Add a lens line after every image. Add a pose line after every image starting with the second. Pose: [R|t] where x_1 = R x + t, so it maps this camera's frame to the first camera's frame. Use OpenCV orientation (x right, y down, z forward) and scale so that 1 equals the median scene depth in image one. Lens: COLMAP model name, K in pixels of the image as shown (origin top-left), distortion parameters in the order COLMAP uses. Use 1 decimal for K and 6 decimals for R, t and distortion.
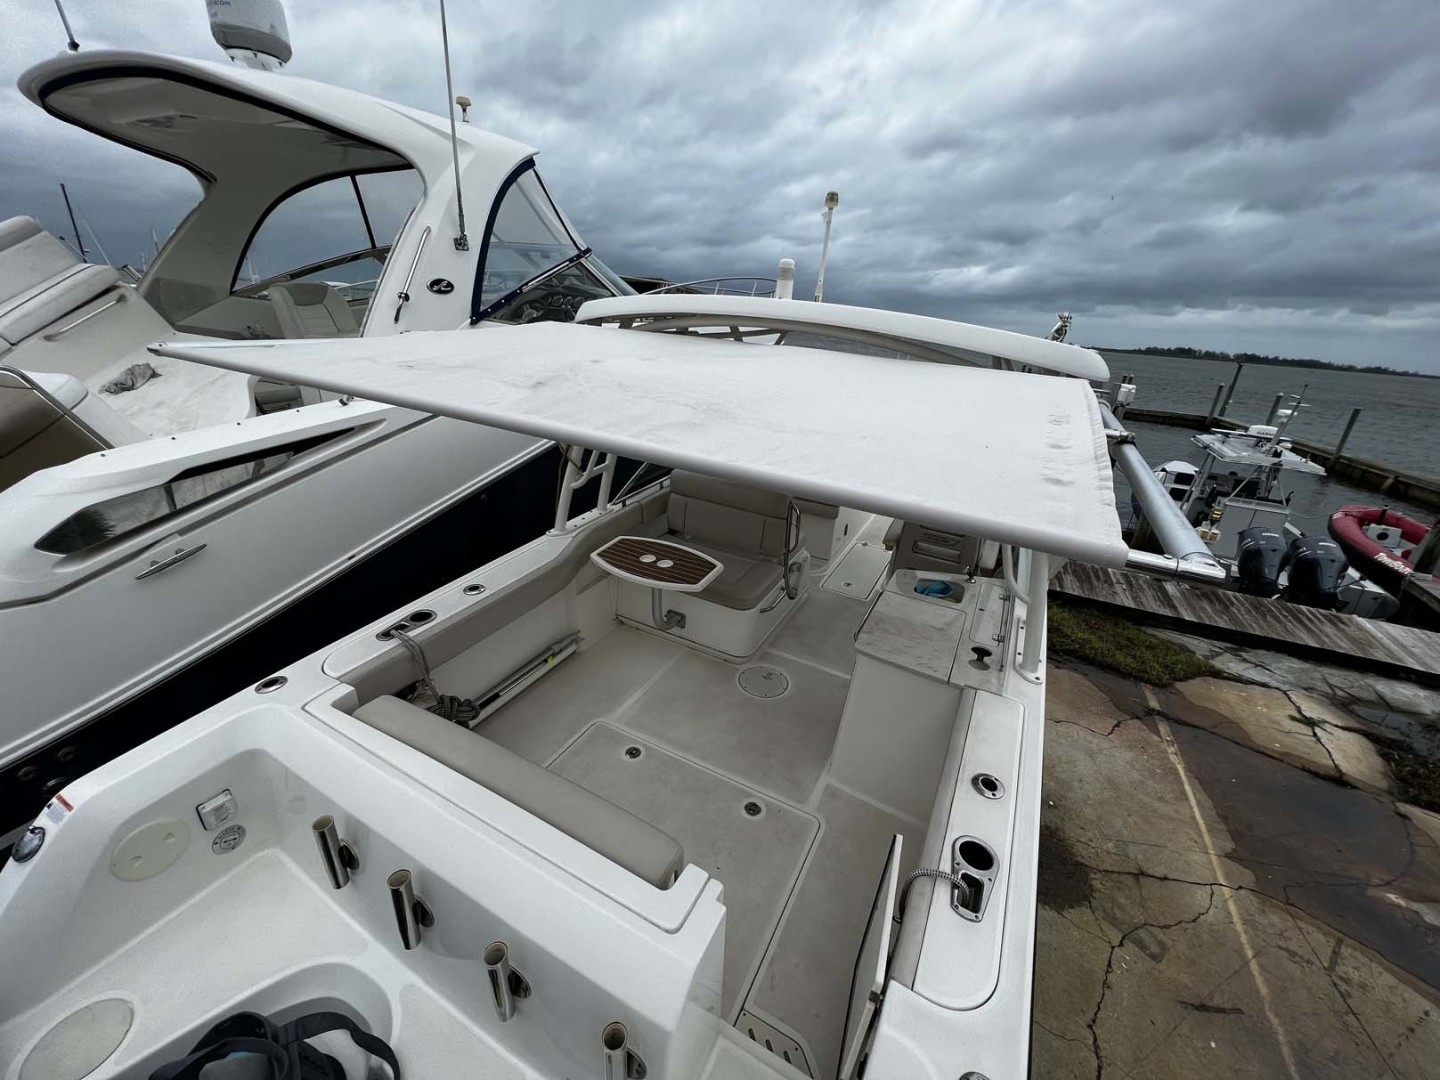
lens RADIAL K [[573.5, 0, 723.1], [0, 573.5, 540.8], [0, 0, 1]] dist [0.010167, -0.000259]
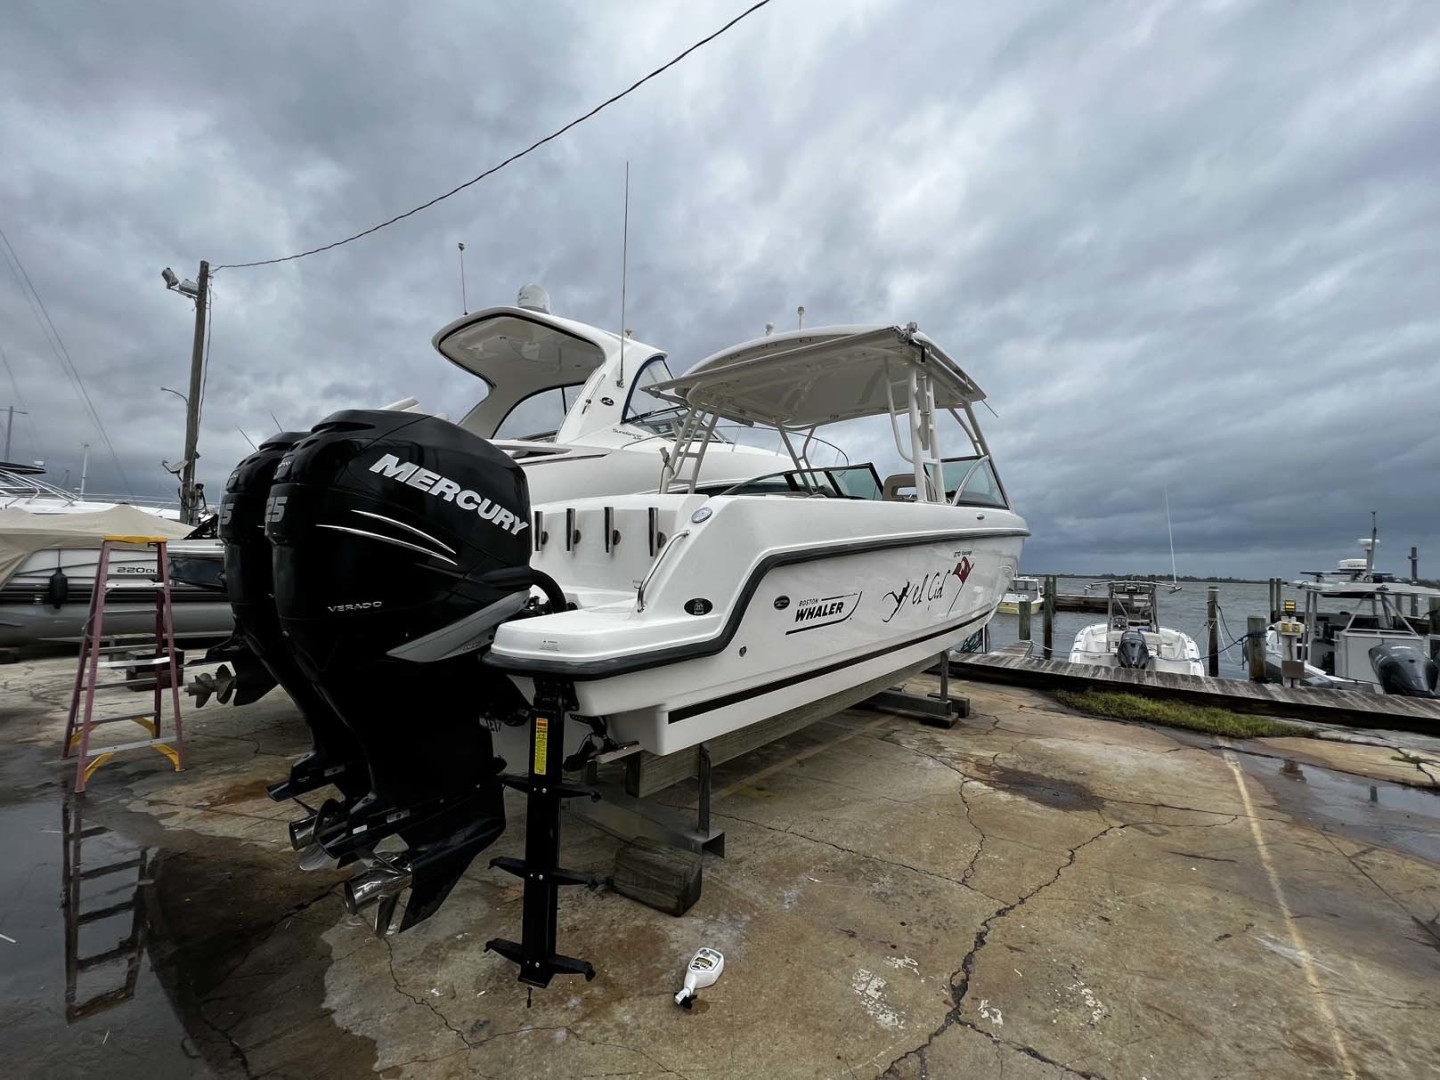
lens RADIAL K [[573.5, 0, 720.9], [0, 573.5, 535.1], [0, 0, 1]] dist [0.010167, -0.000259]
pose [[0.979497, -0.052976, -0.194367, 0.174737], [-0.032286, 0.911057, -0.411015, 0.630434], [0.198853, 0.408863, 0.890667, -0.335785]]
